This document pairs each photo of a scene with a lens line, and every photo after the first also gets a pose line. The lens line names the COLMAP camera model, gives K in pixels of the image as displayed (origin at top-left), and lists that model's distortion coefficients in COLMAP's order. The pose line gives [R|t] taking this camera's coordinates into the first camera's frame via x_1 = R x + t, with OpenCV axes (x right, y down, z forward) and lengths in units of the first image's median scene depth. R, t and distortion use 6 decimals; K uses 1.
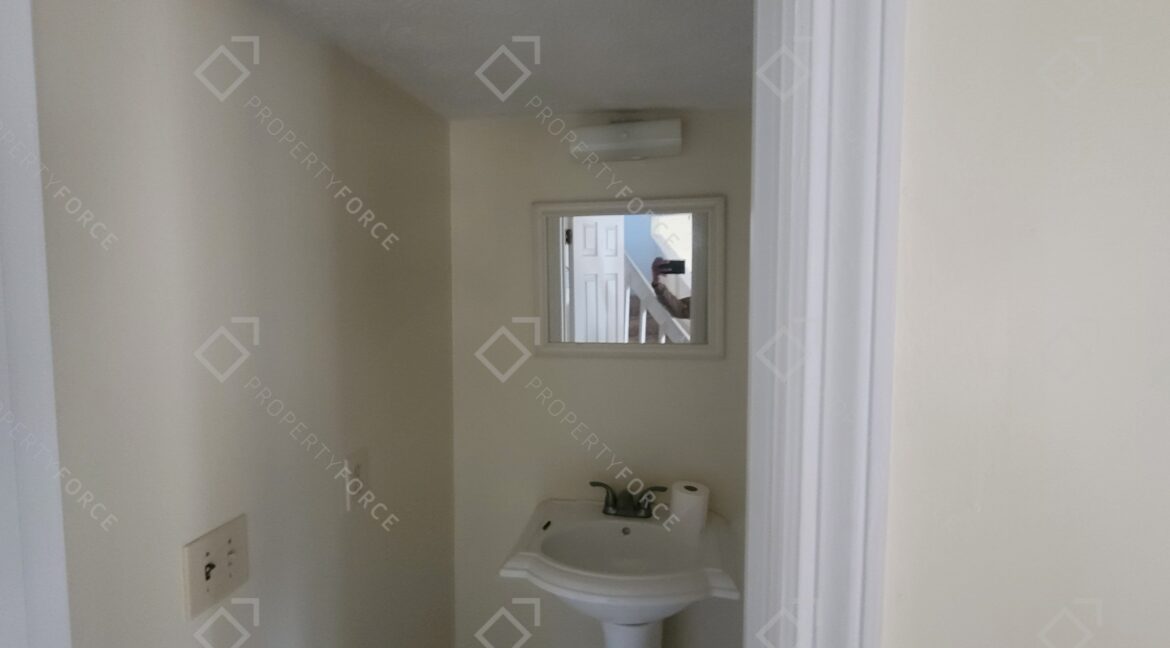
lens RADIAL K [[564.1, 0, 585.0], [0, 564.1, 324.0], [0, 0, 1]] dist [-0.000099, 0.000091]
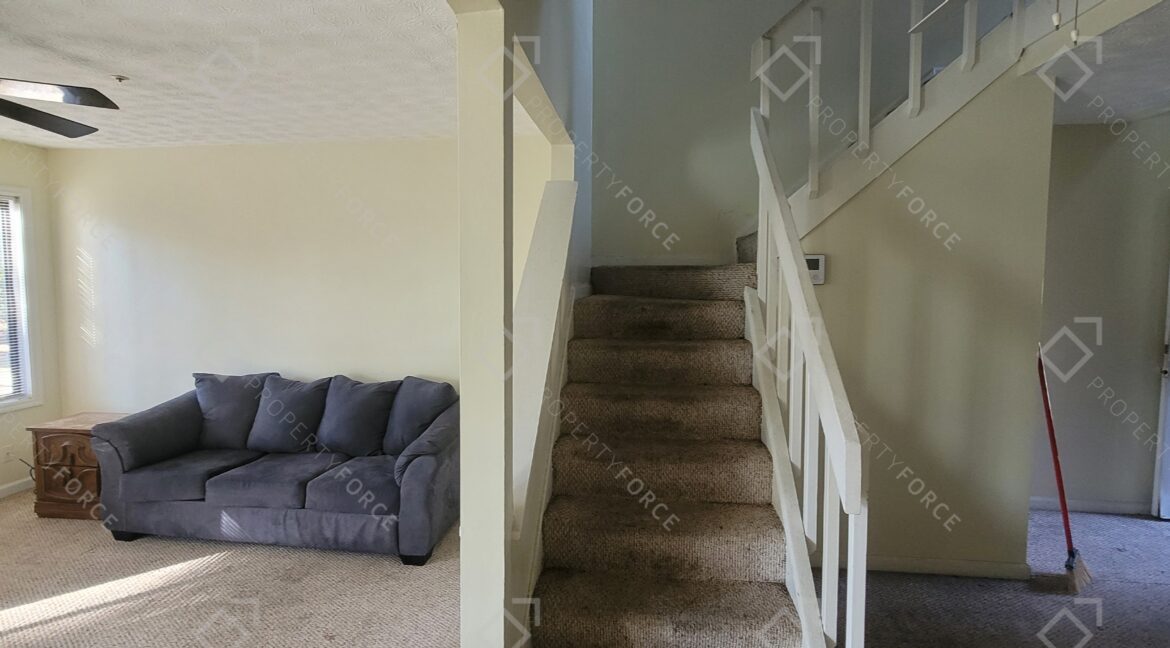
lens RADIAL K [[564.1, 0, 585.0], [0, 564.1, 324.0], [0, 0, 1]] dist [-0.000099, 0.000091]
pose [[1.000000, -0.000333, -0.000310, -0.998605], [0.000333, 1.000000, 0.000004, -0.000189], [0.000310, -0.000004, 1.000000, -0.000229]]
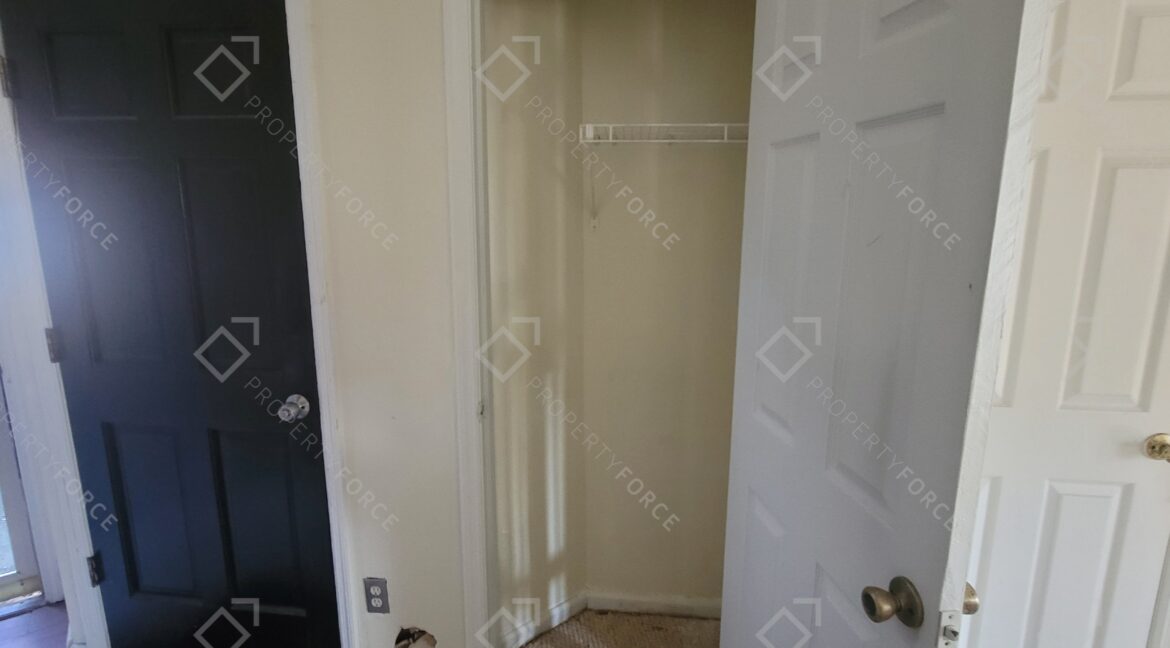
lens RADIAL K [[564.1, 0, 585.0], [0, 564.1, 324.0], [0, 0, 1]] dist [-0.000099, 0.000091]
pose [[1.000000, -0.000412, -0.000134, -0.499077], [0.000412, 1.000000, 0.000320, -0.000215], [0.000134, -0.000320, 1.000000, 0.000004]]
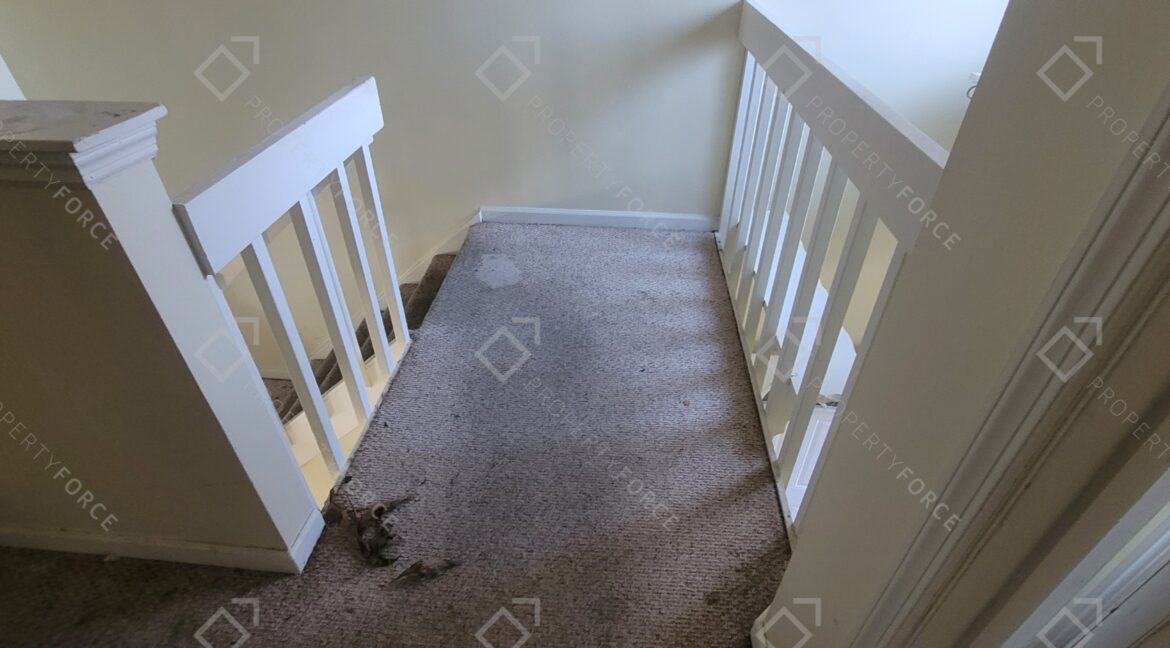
lens RADIAL K [[564.1, 0, 585.0], [0, 564.1, 324.0], [0, 0, 1]] dist [-0.000099, 0.000091]
pose [[1.000000, -0.000268, -0.000627, 0.999412], [0.000268, 1.000000, 0.000047, 0.000693], [0.000627, -0.000047, 1.000000, 0.002410]]
